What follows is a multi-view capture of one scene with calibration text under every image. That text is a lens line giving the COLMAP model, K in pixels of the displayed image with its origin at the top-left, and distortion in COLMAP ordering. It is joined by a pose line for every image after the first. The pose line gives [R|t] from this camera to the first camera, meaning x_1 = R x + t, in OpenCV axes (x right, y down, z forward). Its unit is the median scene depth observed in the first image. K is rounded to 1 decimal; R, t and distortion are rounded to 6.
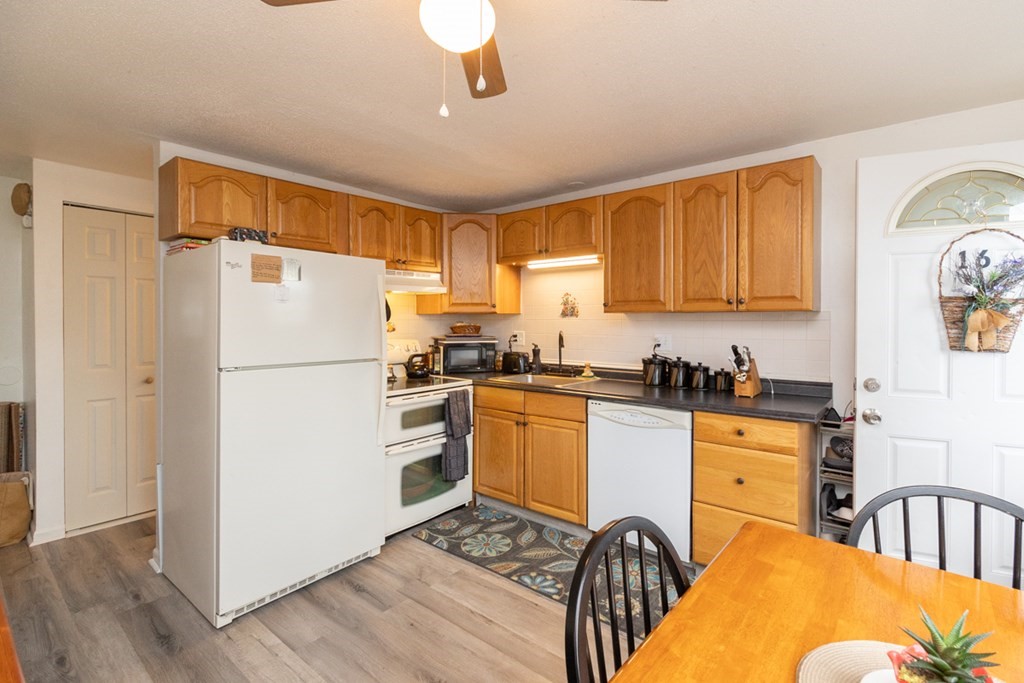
lens RADIAL K [[474.1, 0, 513.7], [0, 474.1, 321.3], [0, 0, 1]] dist [-0.000661, -0.000048]
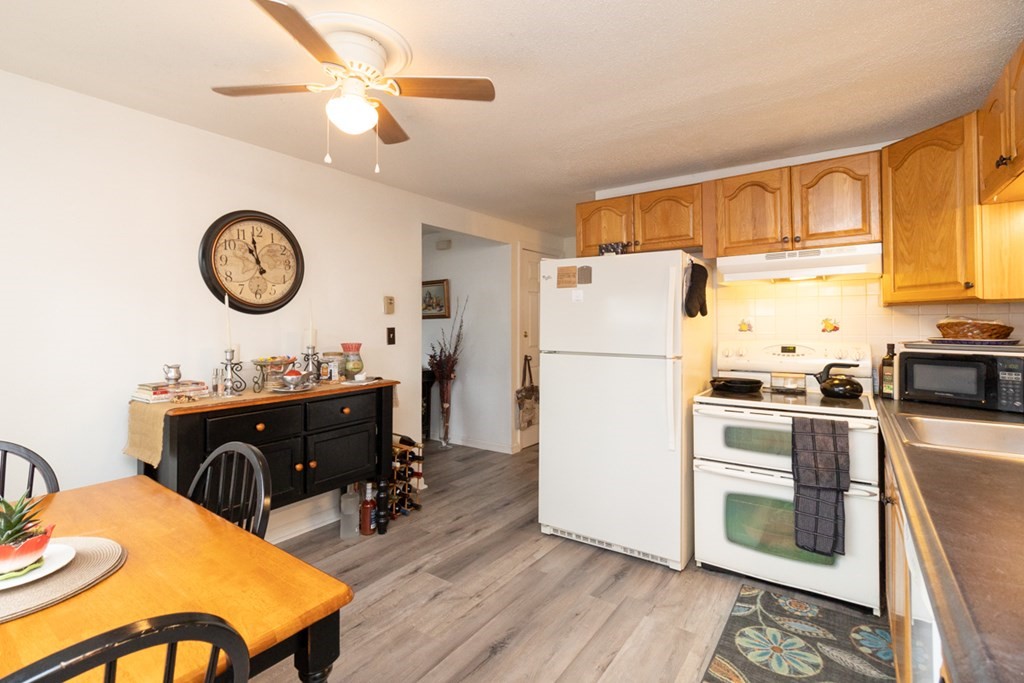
lens RADIAL K [[477.9, 0, 508.1], [0, 477.9, 321.5], [0, 0, 1]] dist [0.000691, -0.000192]
pose [[0.068635, -0.008000, -0.997610, 0.577457], [-0.001122, 0.999967, -0.008096, 0.015792], [0.997641, 0.001675, 0.068623, 0.564484]]
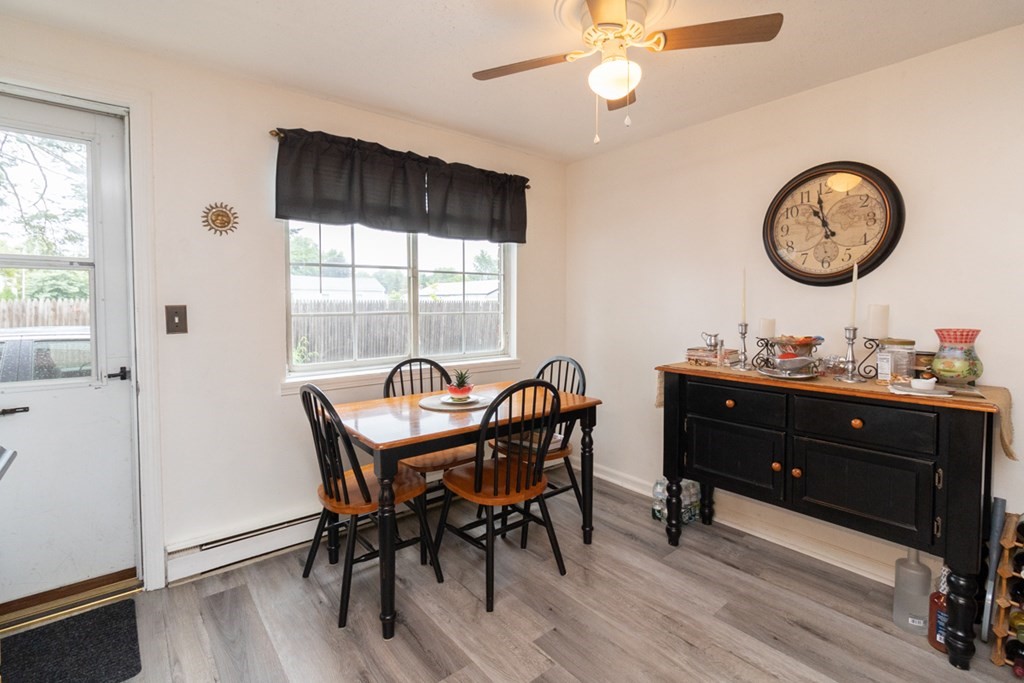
lens RADIAL K [[474.1, 0, 513.7], [0, 474.1, 321.3], [0, 0, 1]] dist [-0.000661, -0.000048]
pose [[-0.981153, -0.011729, 0.192876, -0.042100], [-0.002584, 0.998863, 0.047594, 0.016935], [-0.193215, 0.046199, -0.980068, 1.018039]]
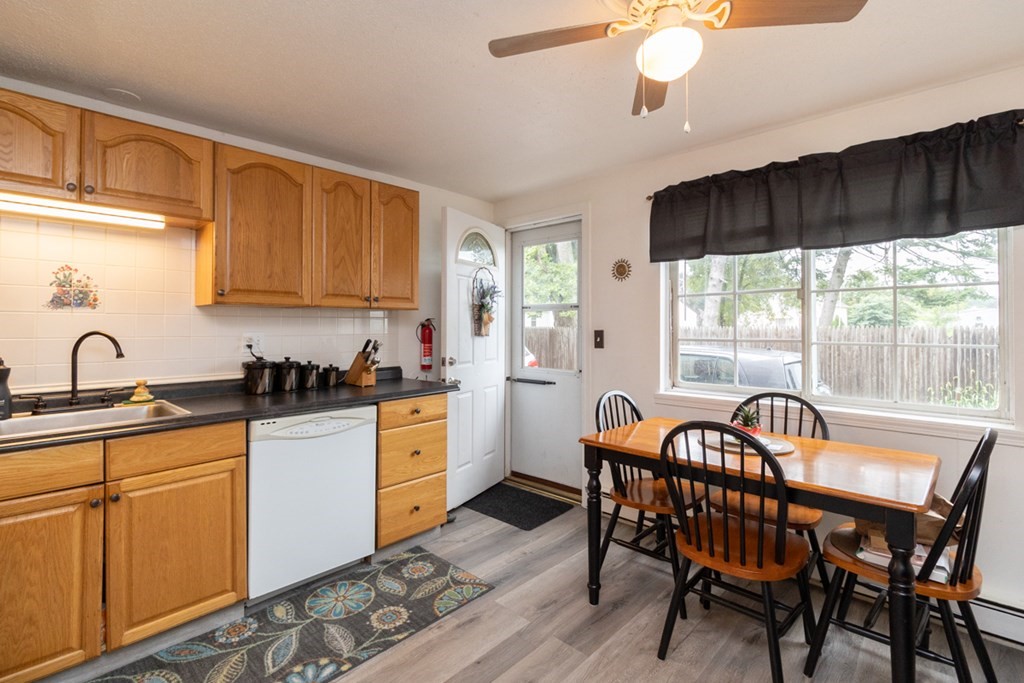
lens RADIAL K [[474.1, 0, 513.7], [0, 474.1, 321.3], [0, 0, 1]] dist [-0.000661, -0.000048]
pose [[0.062026, 0.009463, 0.998030, -0.534468], [0.002732, 0.999950, -0.009651, 0.017965], [-0.998071, 0.003325, 0.061997, 0.534532]]
